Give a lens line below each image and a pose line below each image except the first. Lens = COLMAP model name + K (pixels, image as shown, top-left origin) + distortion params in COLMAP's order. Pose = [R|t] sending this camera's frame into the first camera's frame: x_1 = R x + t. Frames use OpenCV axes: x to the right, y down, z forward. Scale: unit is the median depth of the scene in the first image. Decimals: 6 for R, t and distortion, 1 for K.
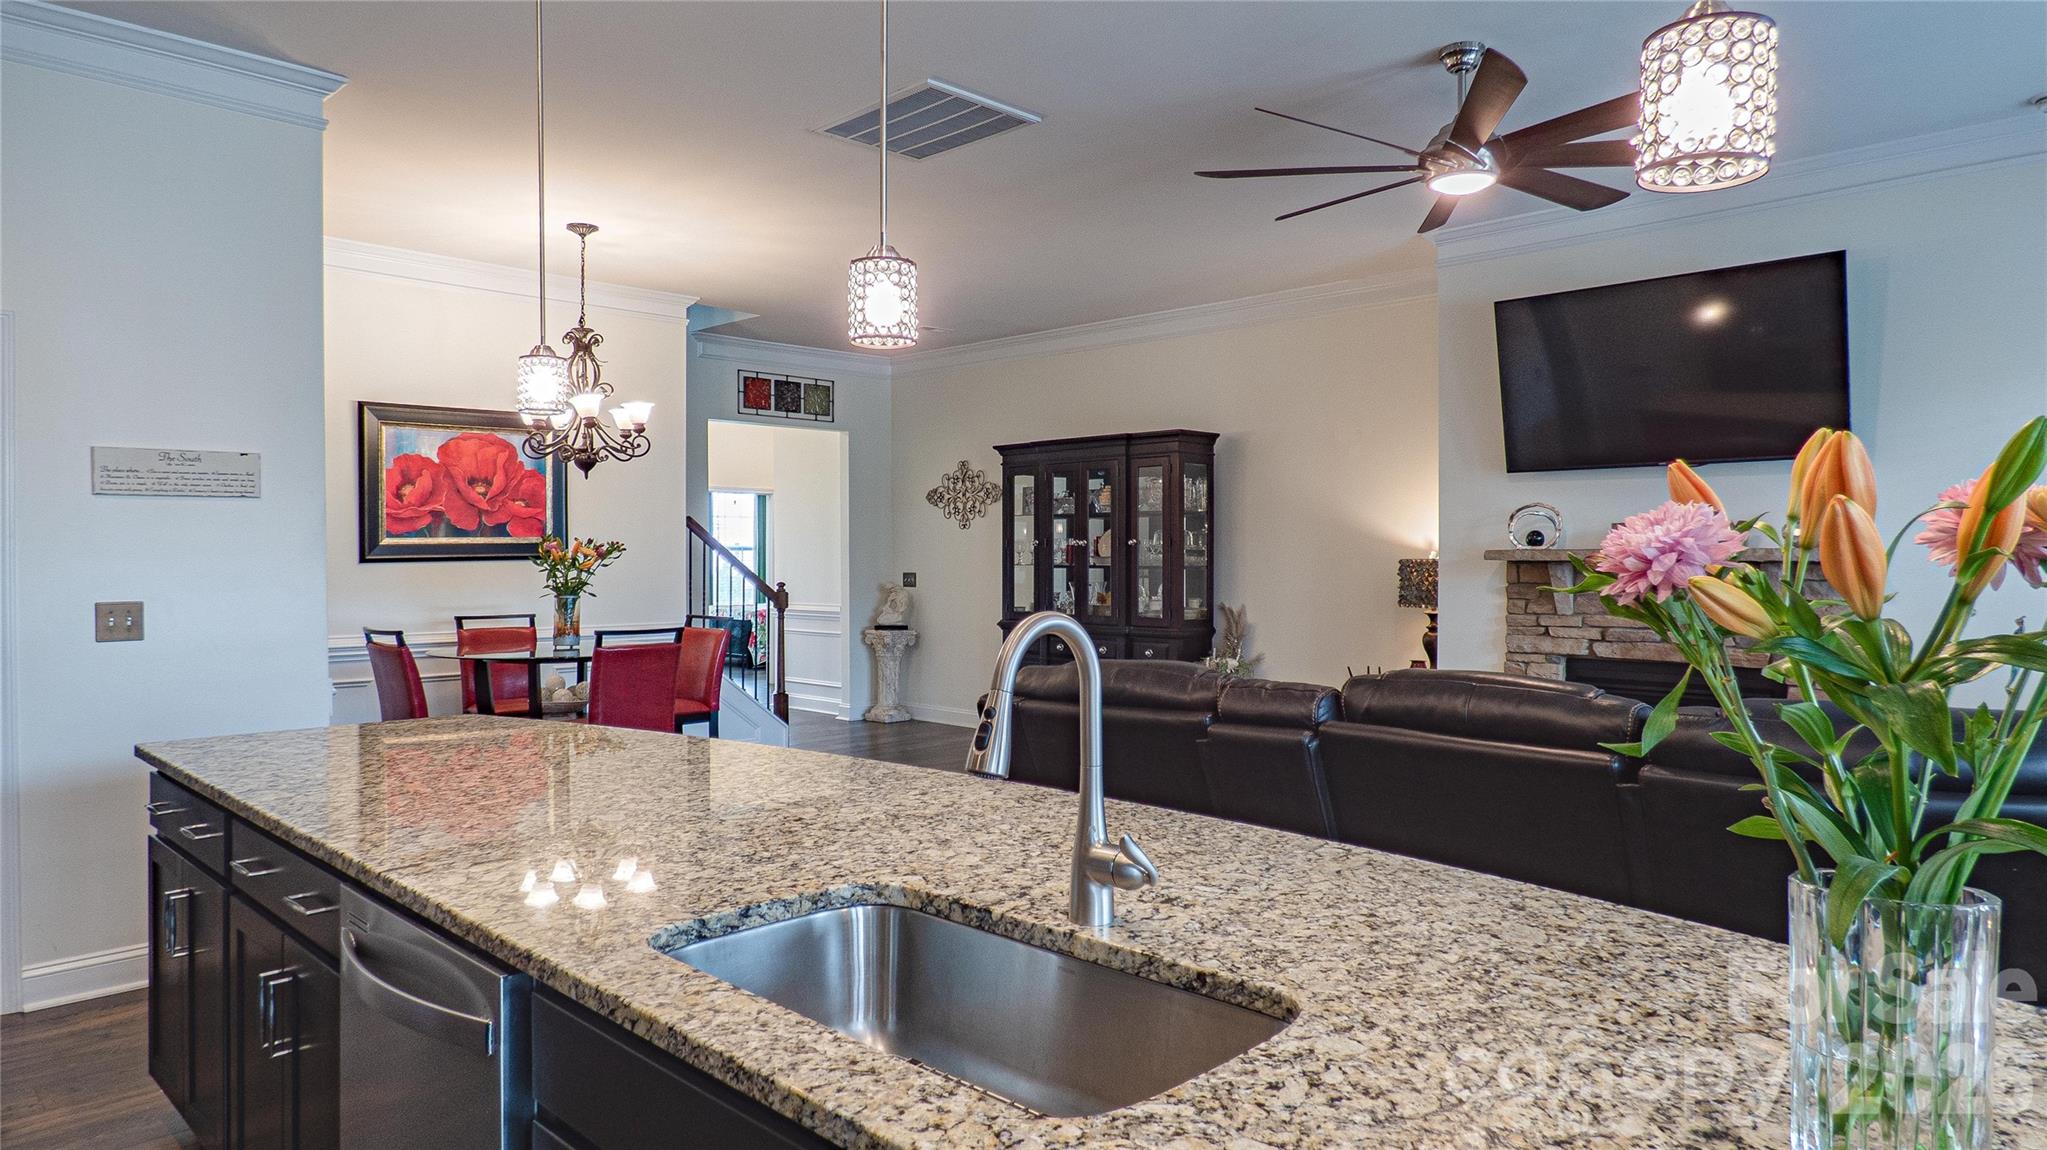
lens RADIAL K [[1241.2, 0, 1019.7], [0, 1241.2, 565.4], [0, 0, 1]] dist [-0.046531, 0.057873]
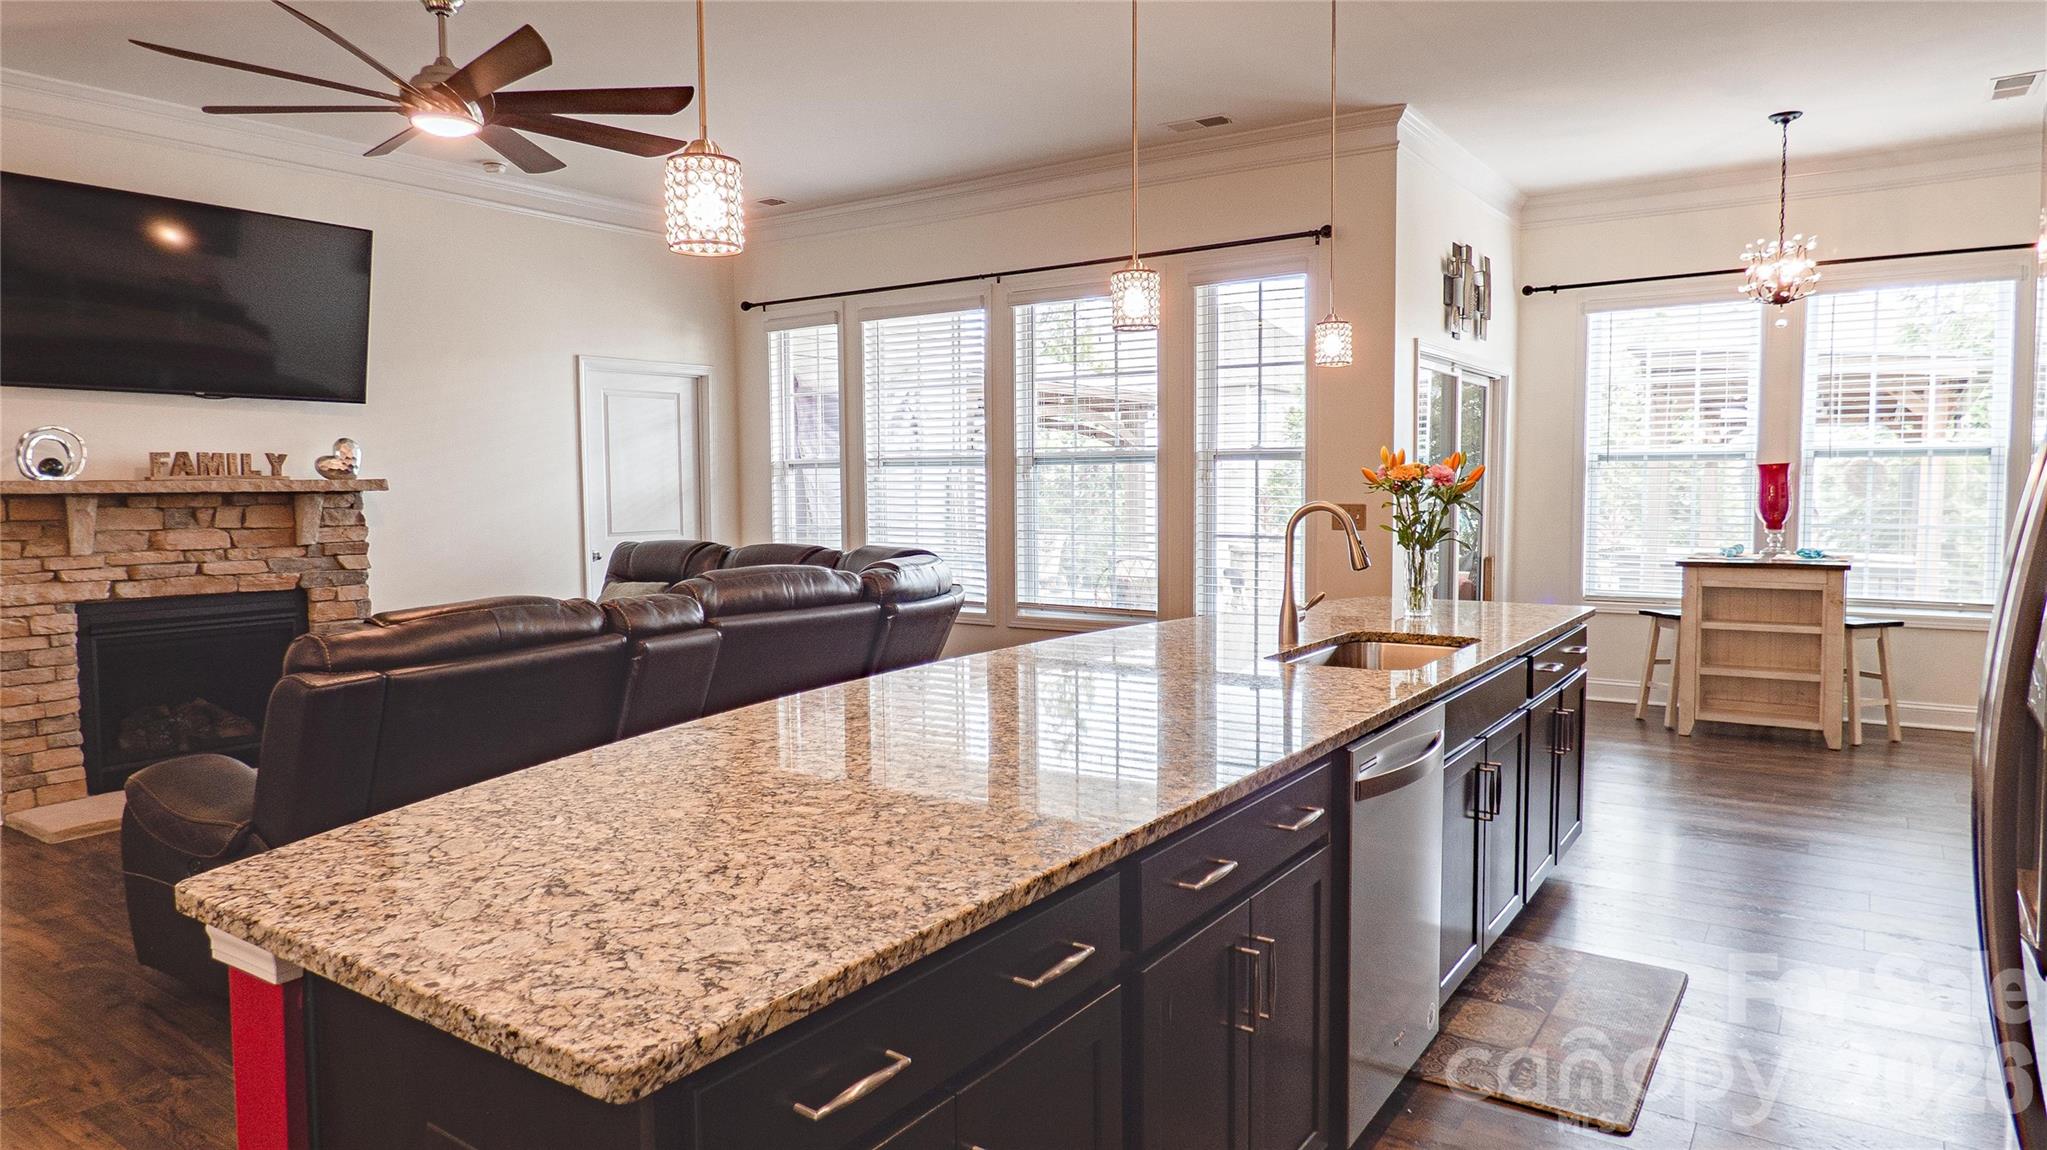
lens RADIAL K [[1223.3, 0, 1019.5], [0, 1223.3, 565.4], [0, 0, 1]] dist [-0.004631, -0.001951]
pose [[-0.170641, -0.062643, 0.983340, -0.449357], [0.014231, 0.997716, 0.066028, -0.000474], [-0.985231, 0.025261, -0.169359, 0.422307]]
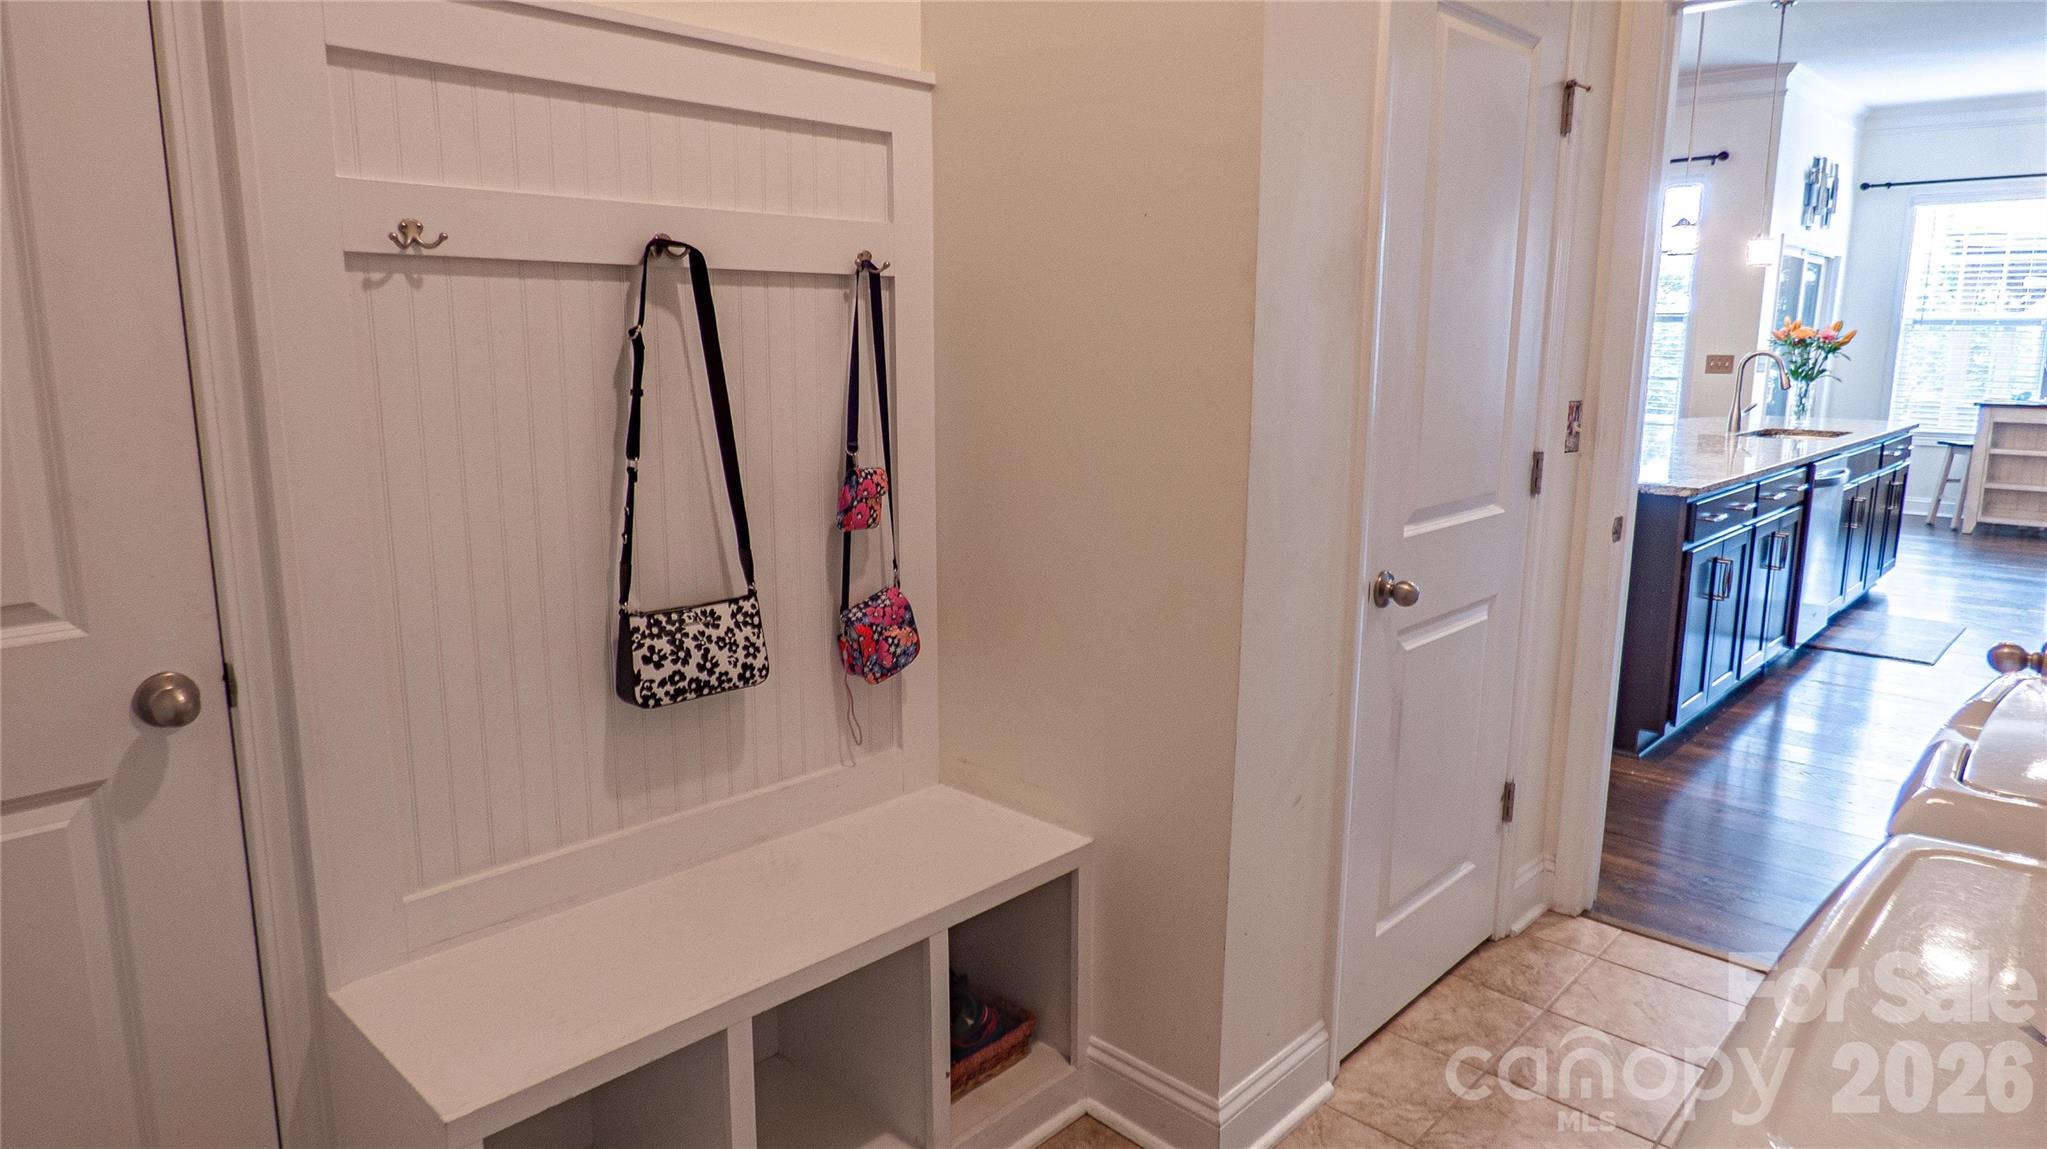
lens RADIAL K [[1223.3, 0, 1019.5], [0, 1223.3, 564.9], [0, 0, 1]] dist [-0.004631, -0.001951]
pose [[-0.014349, -0.180292, 0.983508, -0.843004], [0.005343, 0.983582, 0.180384, -0.000966], [-0.999883, 0.007843, -0.013150, 0.750657]]
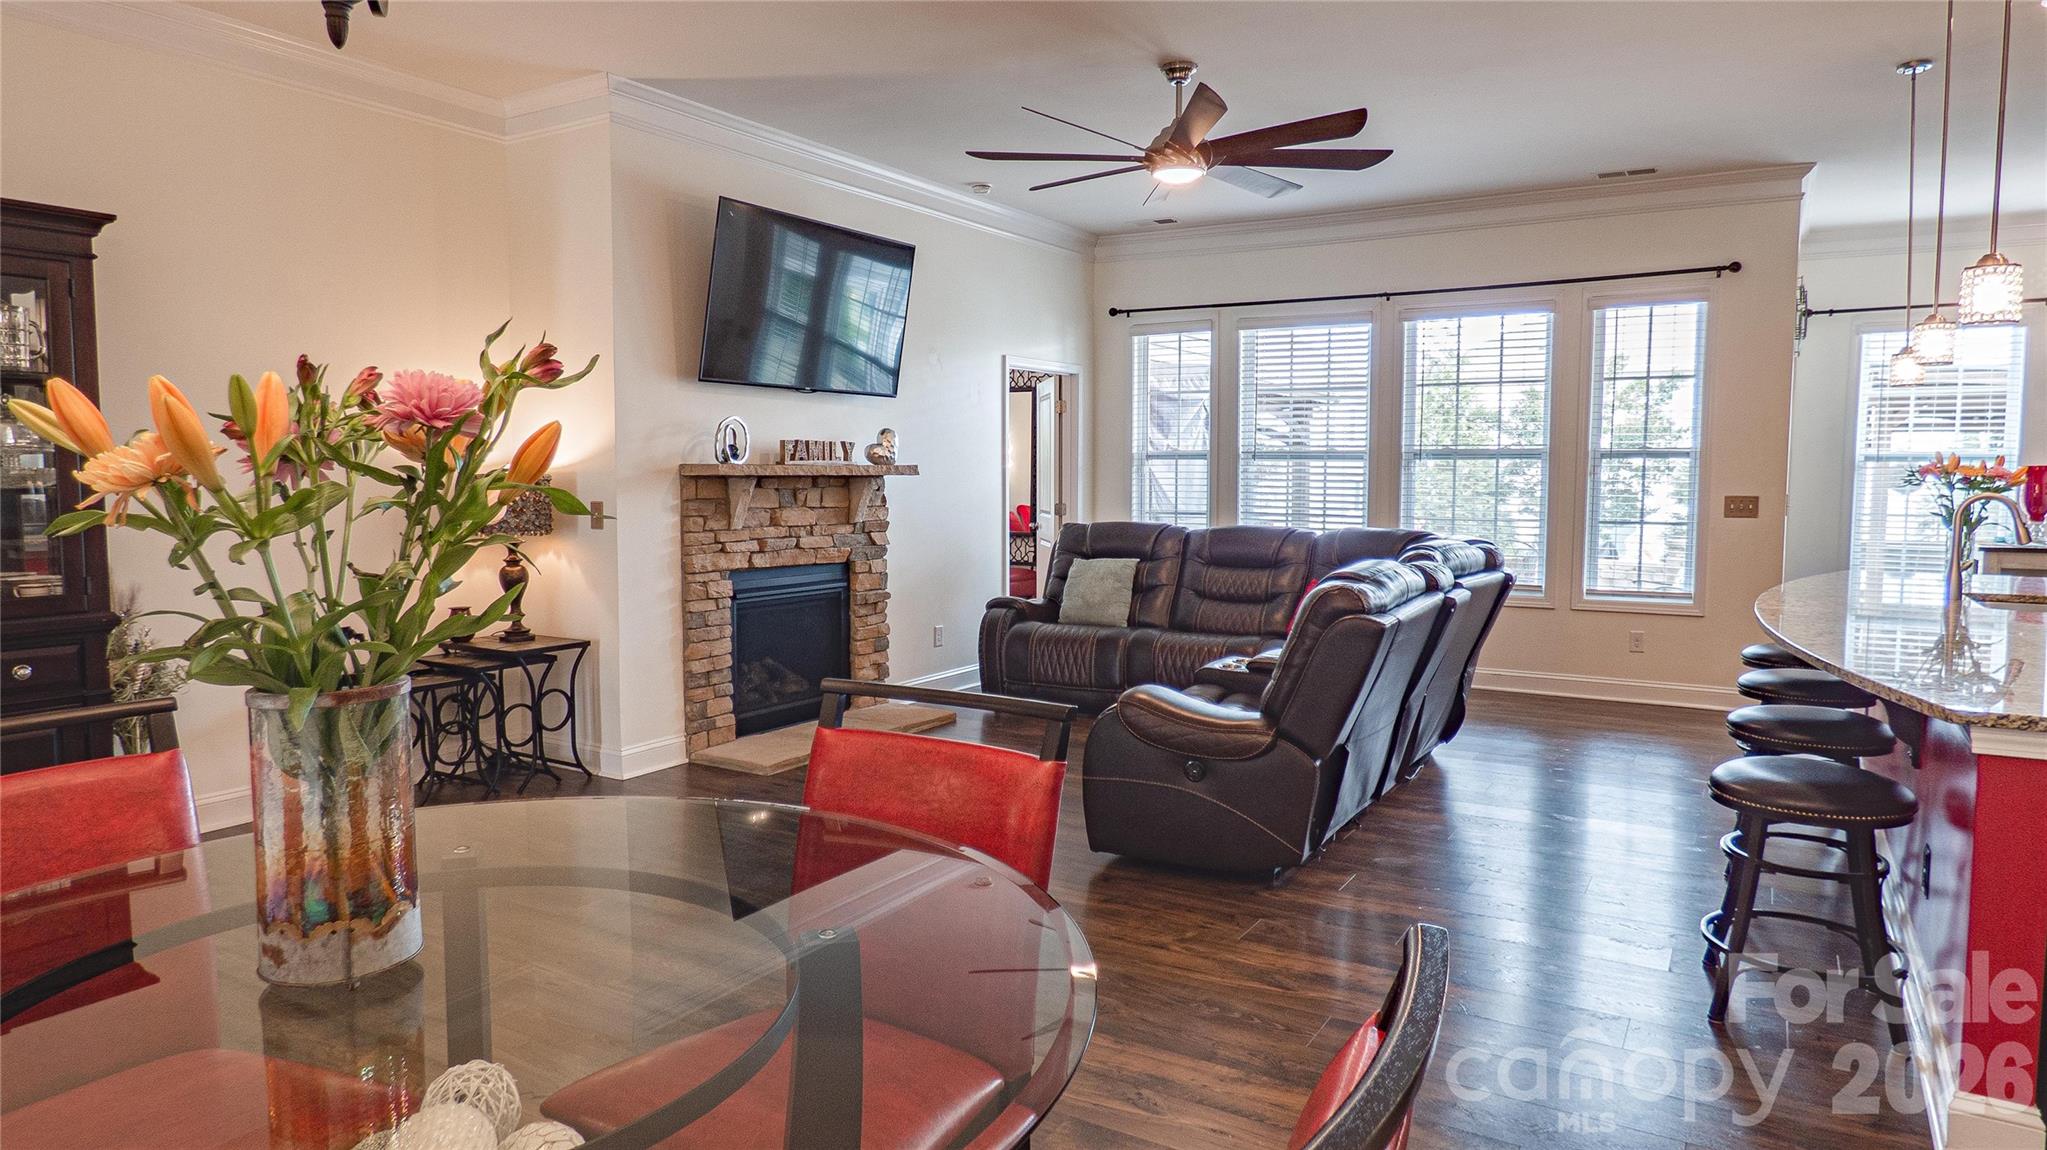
lens RADIAL K [[1237.0, 0, 1018.8], [0, 1237.0, 556.3], [0, 0, 1]] dist [0.001702, 0.000744]
pose [[-0.231326, -0.065300, 0.970682, -0.507233], [0.002718, 0.997698, 0.067765, -0.004985], [-0.972872, 0.018314, -0.230616, 0.868263]]
